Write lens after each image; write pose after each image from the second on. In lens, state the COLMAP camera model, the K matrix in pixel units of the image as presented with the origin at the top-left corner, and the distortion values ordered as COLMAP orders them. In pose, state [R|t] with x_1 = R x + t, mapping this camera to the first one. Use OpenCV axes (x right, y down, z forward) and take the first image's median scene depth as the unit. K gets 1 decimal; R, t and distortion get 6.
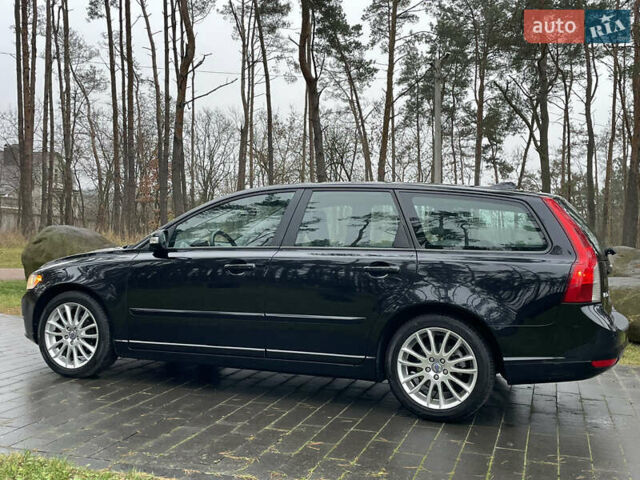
lens RADIAL K [[715.0, 0, 320.0], [0, 715.0, 240.0], [0, 0, 1]] dist [0.155633, -0.324934]
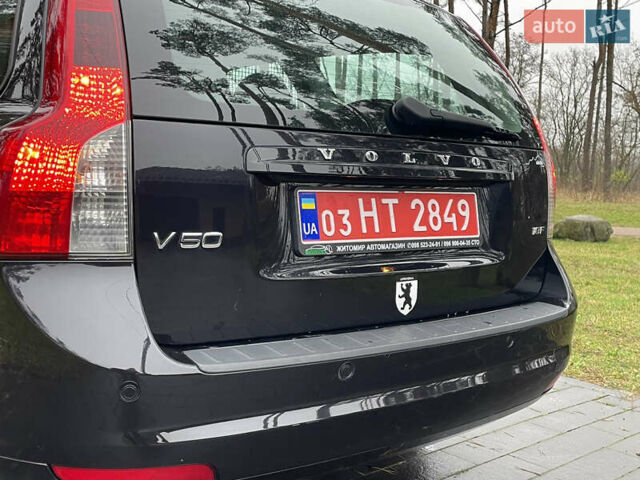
lens RADIAL K [[715.0, 0, 320.0], [0, 715.0, 240.0], [0, 0, 1]] dist [0.155633, -0.324934]
pose [[0.860830, 0.047799, -0.506643, 0.575797], [-0.017720, 0.997791, 0.064029, 0.055999], [0.508584, -0.046140, 0.859775, 0.775287]]
